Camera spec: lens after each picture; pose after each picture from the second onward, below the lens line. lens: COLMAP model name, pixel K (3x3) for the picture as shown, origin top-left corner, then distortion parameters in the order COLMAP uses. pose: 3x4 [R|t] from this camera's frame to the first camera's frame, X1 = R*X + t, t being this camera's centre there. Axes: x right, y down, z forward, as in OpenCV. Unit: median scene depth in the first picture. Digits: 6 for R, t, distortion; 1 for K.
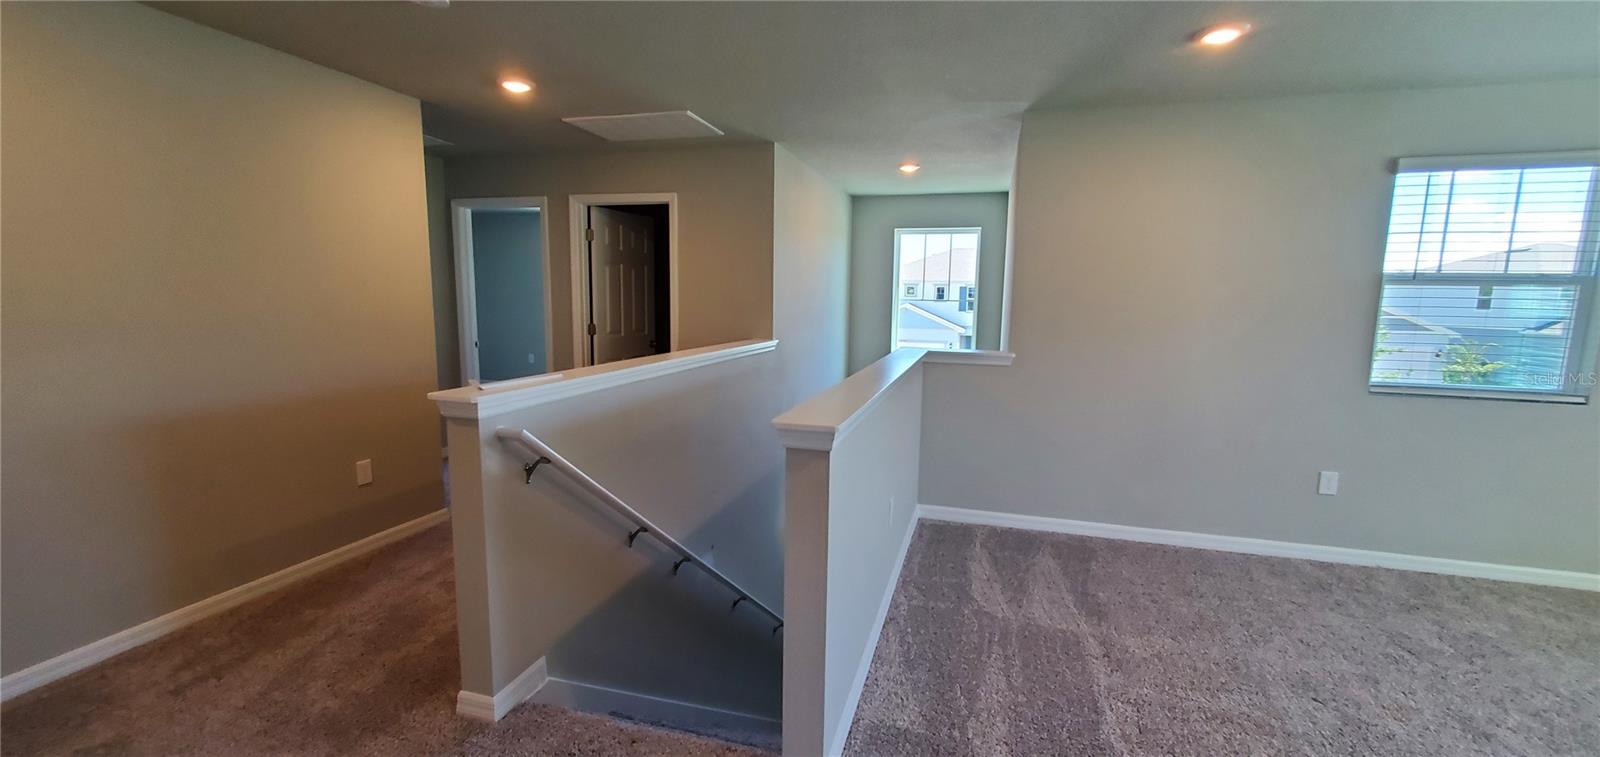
lens RADIAL K [[639.6, 0, 808.7], [0, 639.6, 382.2], [0, 0, 1]] dist [0.001019, -0.000160]
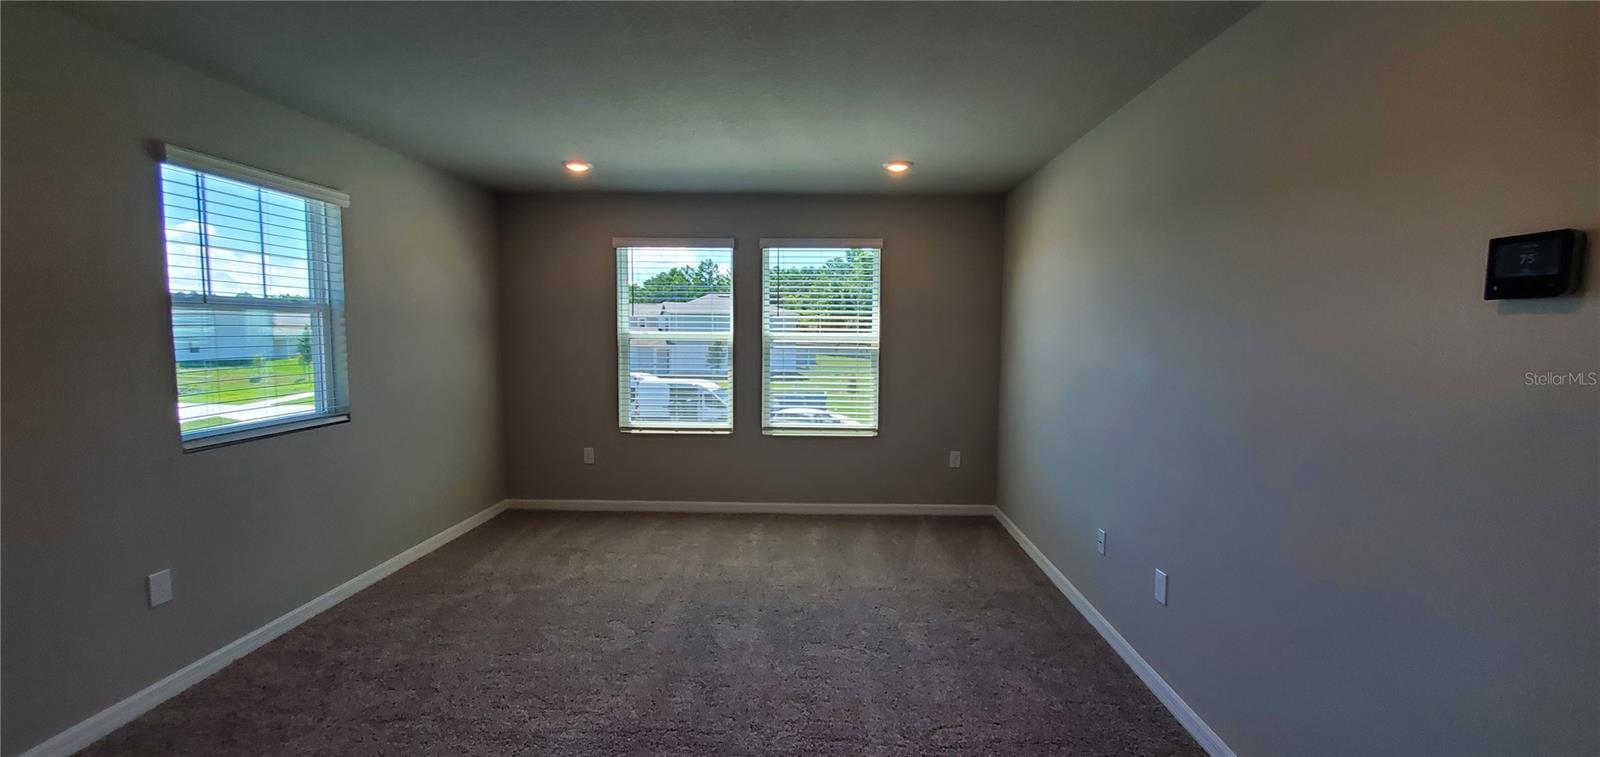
lens RADIAL K [[639.6, 0, 808.7], [0, 639.6, 382.2], [0, 0, 1]] dist [0.001019, -0.000160]
pose [[-0.244714, -0.099320, 0.964495, -0.020990], [0.120812, 0.983864, 0.131967, -0.079125], [-0.962039, 0.148817, -0.228766, 0.480153]]
